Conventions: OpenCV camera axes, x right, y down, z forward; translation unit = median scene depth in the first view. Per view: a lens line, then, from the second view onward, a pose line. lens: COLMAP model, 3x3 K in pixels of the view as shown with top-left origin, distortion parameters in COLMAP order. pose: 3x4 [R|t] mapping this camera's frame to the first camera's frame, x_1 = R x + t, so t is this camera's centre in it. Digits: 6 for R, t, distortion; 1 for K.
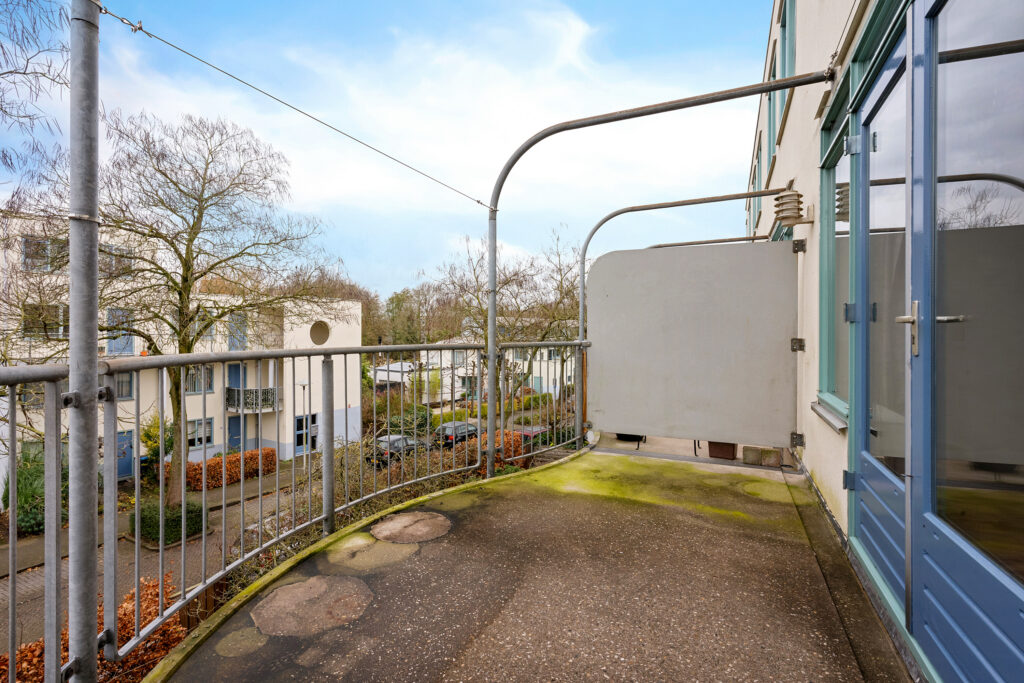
lens RADIAL K [[499.5, 0, 515.3], [0, 499.5, 334.1], [0, 0, 1]] dist [0.001673, 0.000426]
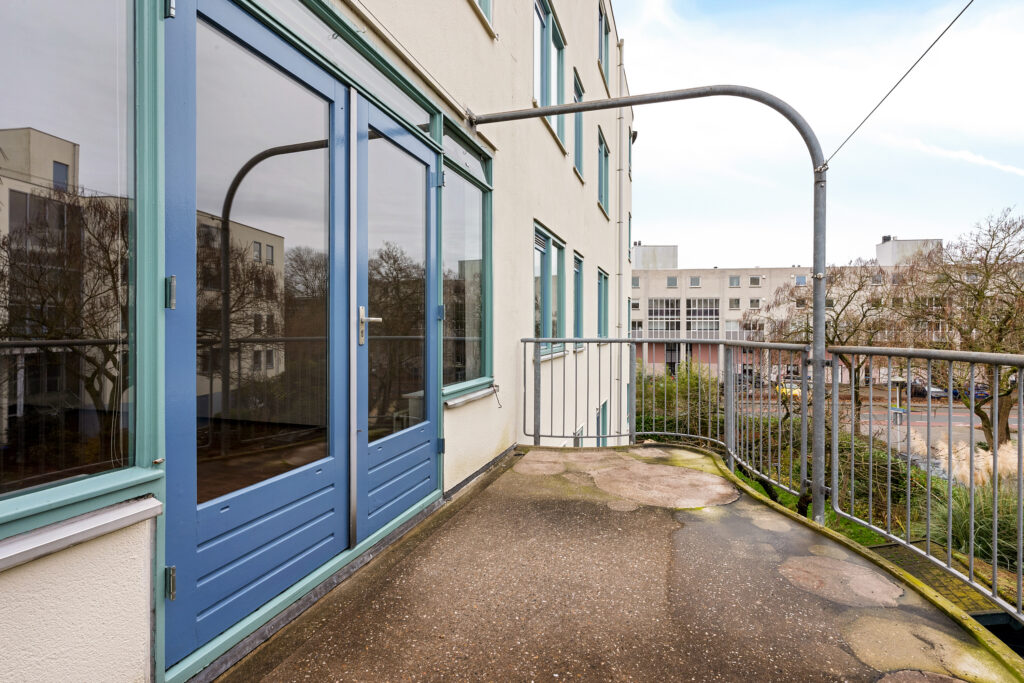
lens RADIAL K [[499.5, 0, 515.3], [0, 499.5, 334.1], [0, 0, 1]] dist [0.001673, 0.000426]
pose [[-0.995464, -0.003483, -0.095079, 0.378793], [-0.004634, 0.999919, 0.011883, -0.006230], [0.095030, 0.012270, -0.995399, 1.888495]]
